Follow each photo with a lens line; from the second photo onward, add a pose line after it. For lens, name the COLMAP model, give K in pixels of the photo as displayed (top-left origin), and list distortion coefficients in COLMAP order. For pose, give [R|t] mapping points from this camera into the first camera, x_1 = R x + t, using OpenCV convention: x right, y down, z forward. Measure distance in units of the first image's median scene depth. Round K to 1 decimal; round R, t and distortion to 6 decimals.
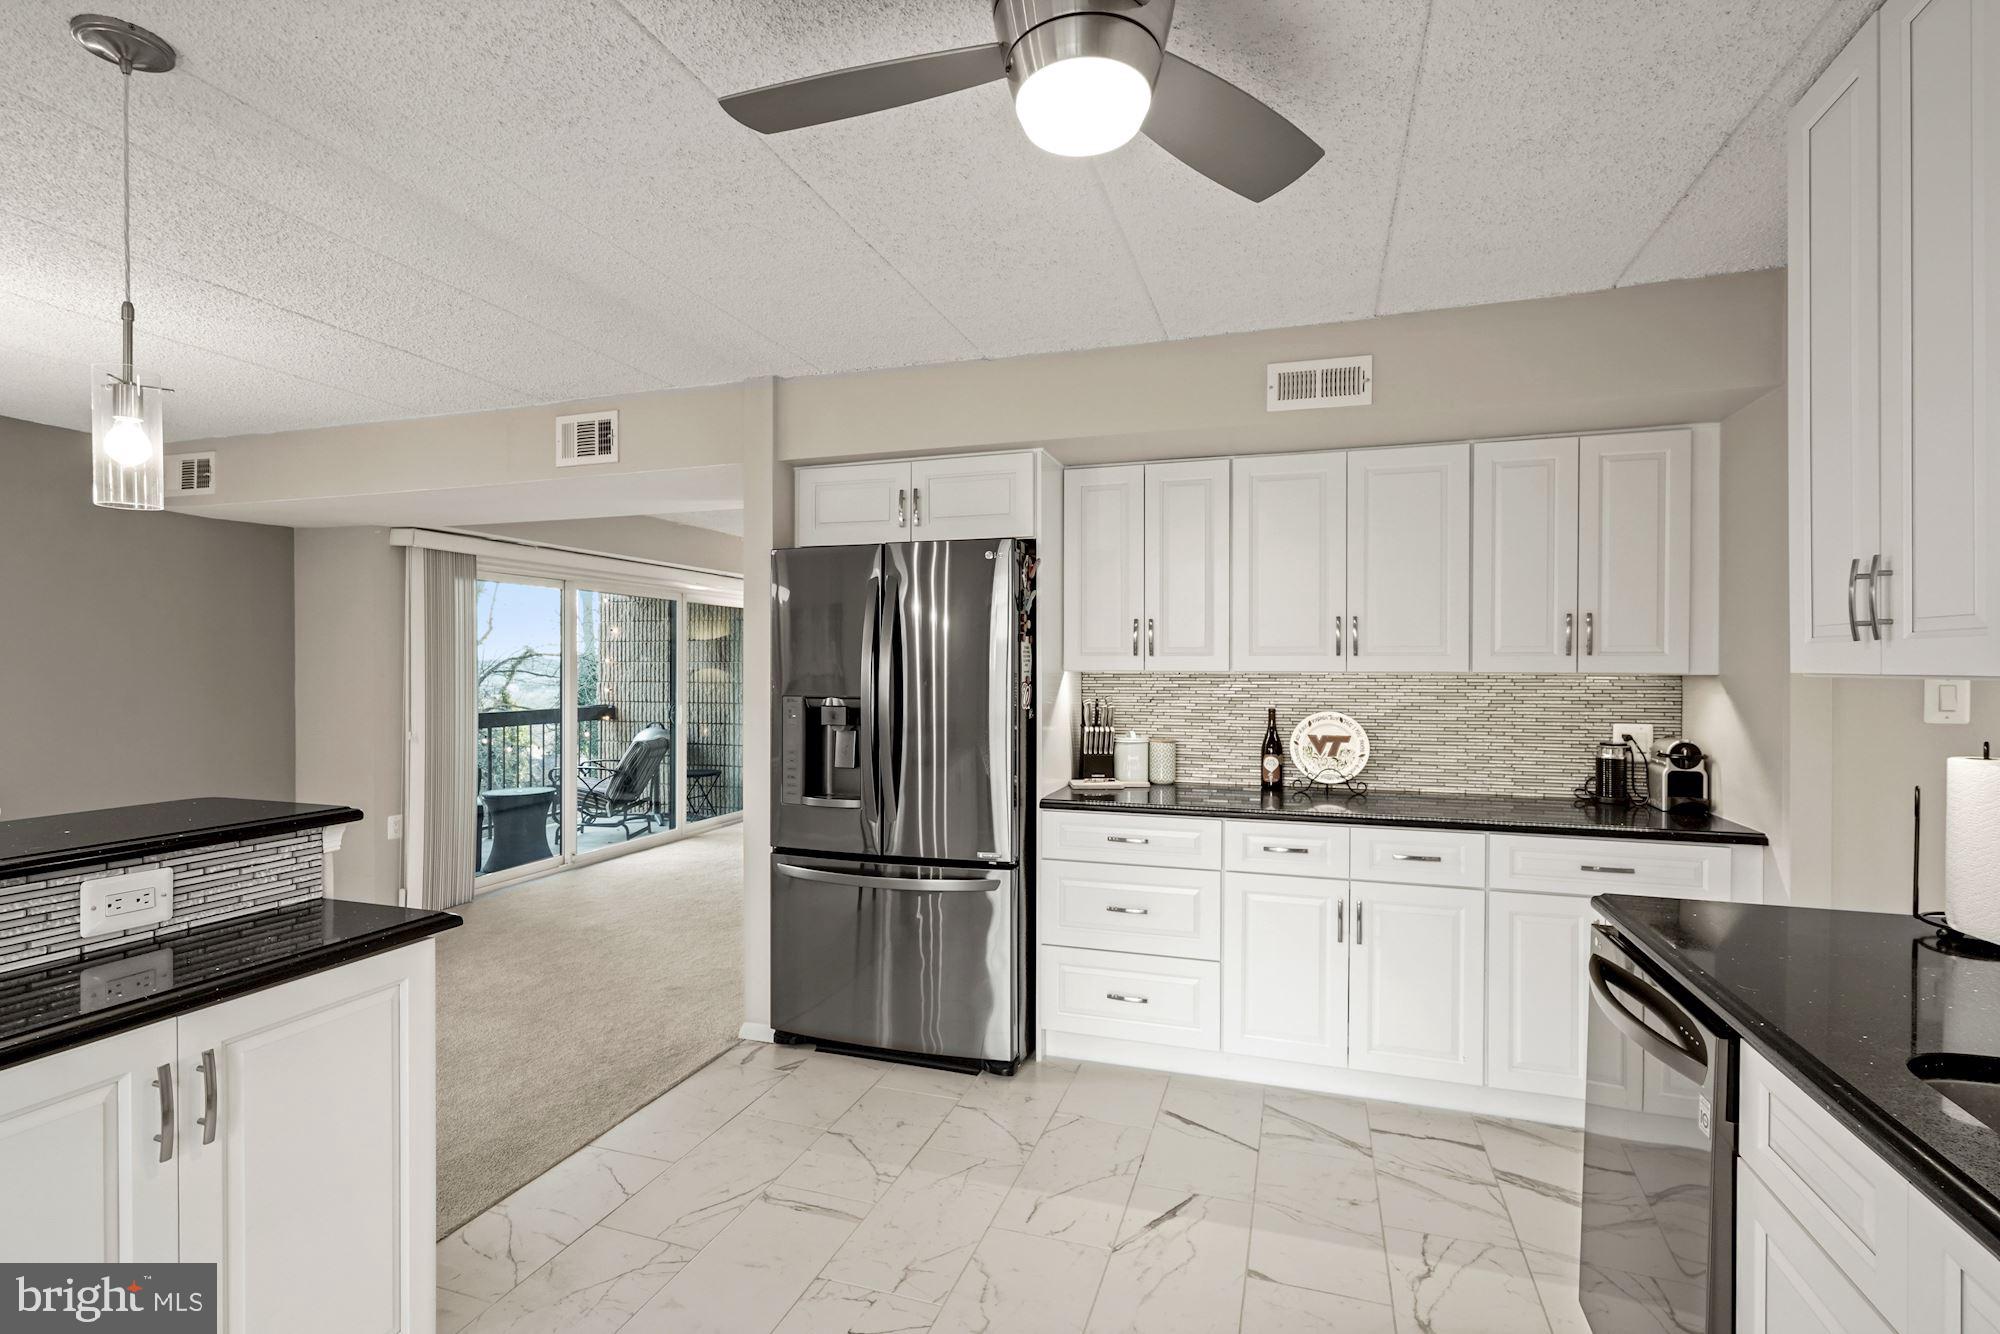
lens RADIAL K [[948.3, 0, 999.6], [0, 948.3, 672.4], [0, 0, 1]] dist [-0.002083, 0.004162]
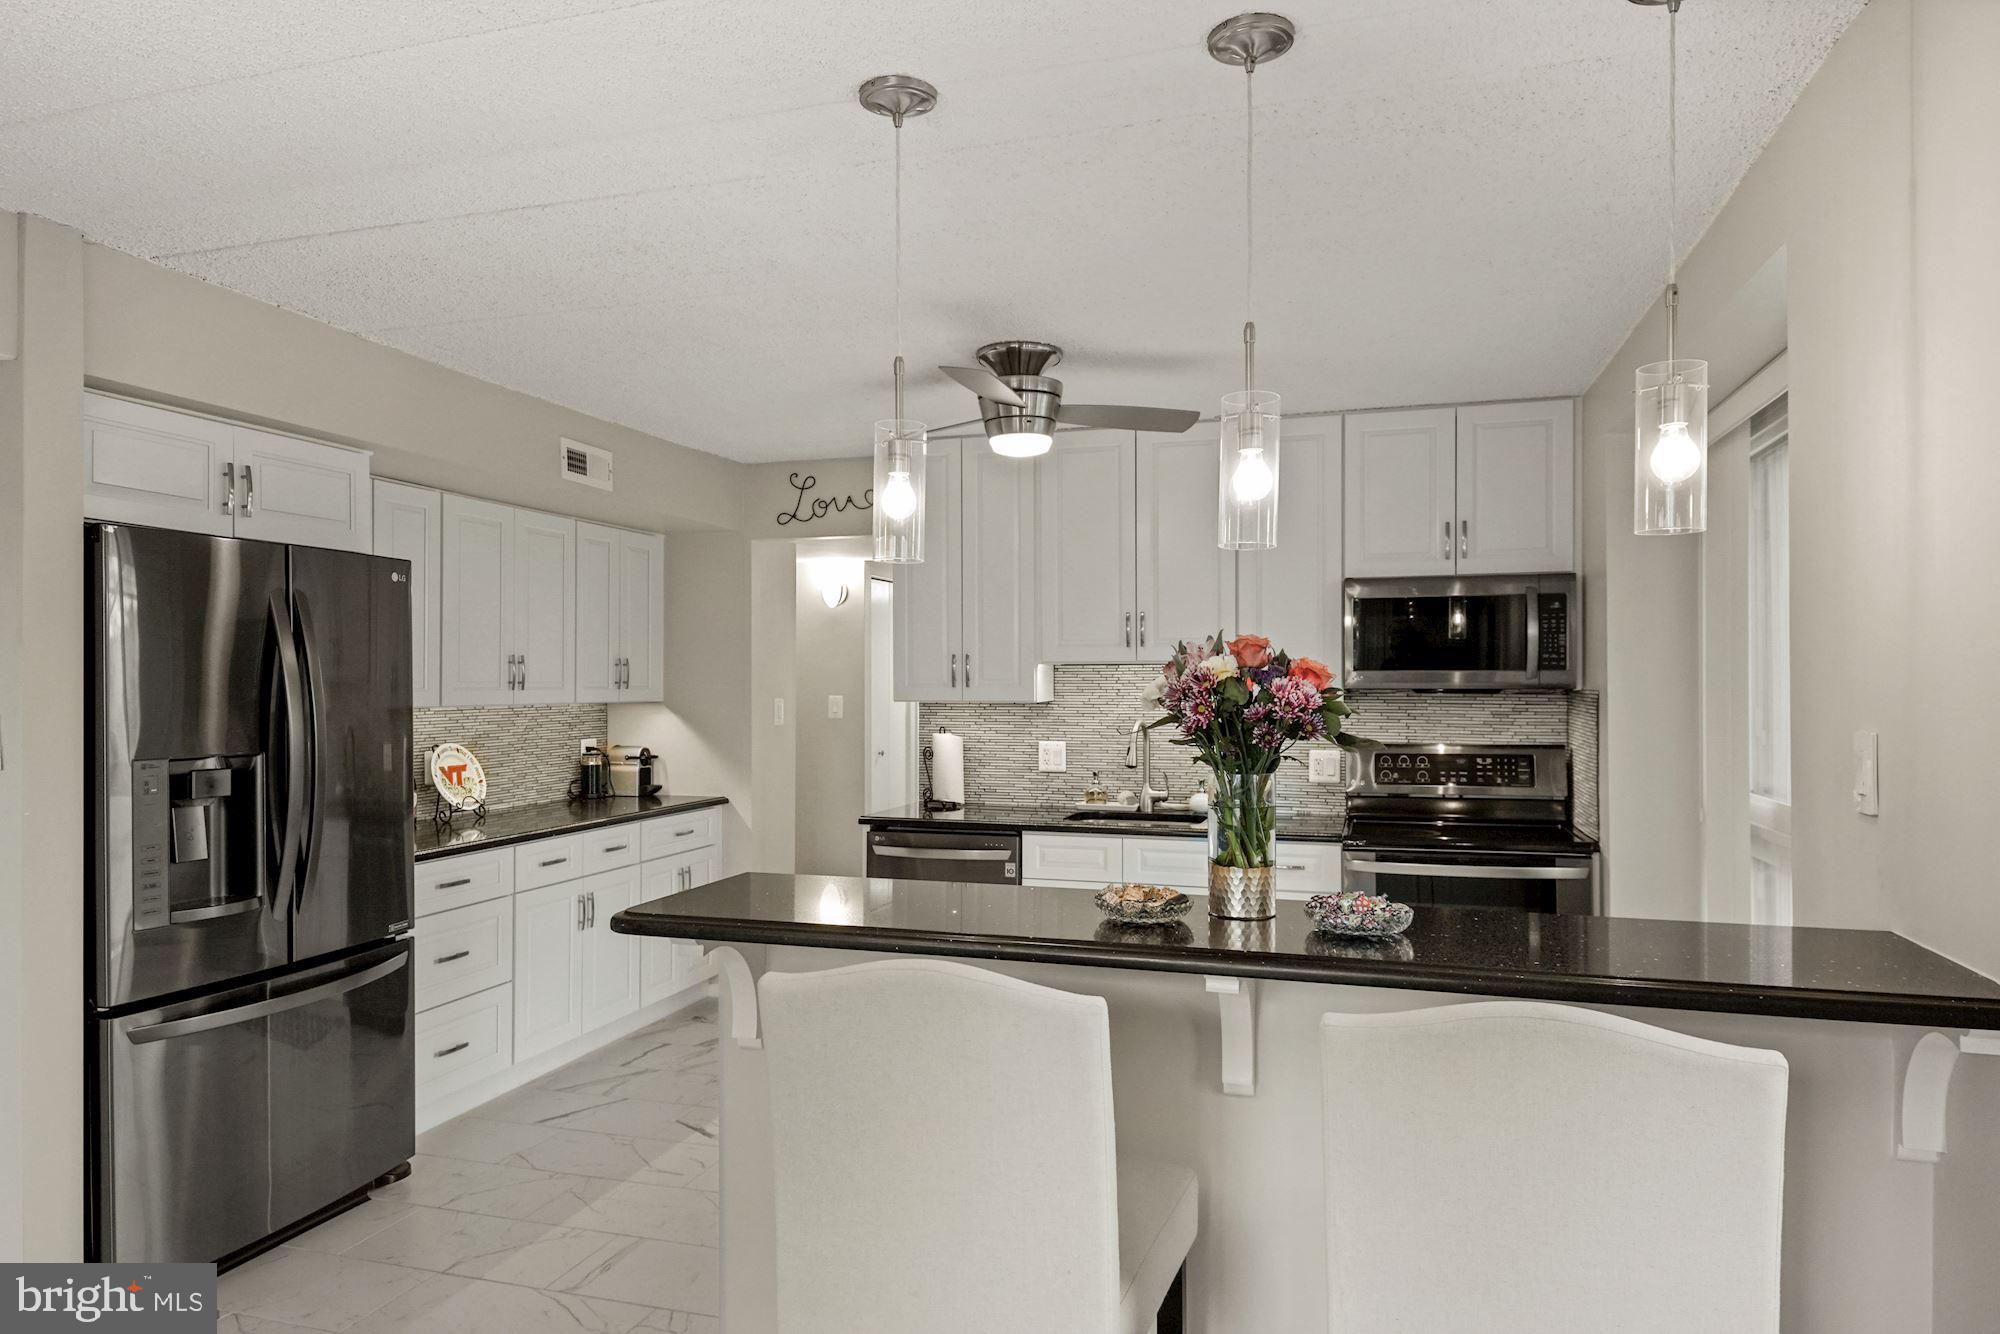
lens RADIAL K [[1237.2, 0, 1000.6], [0, 1237.2, 673.8], [0, 0, 1]] dist [0.044817, 0.000298]
pose [[-0.030063, 0.005522, 0.999533, -1.119766], [0.007664, 0.999957, -0.005294, -0.024487], [-0.999519, 0.007501, -0.030104, 0.468965]]
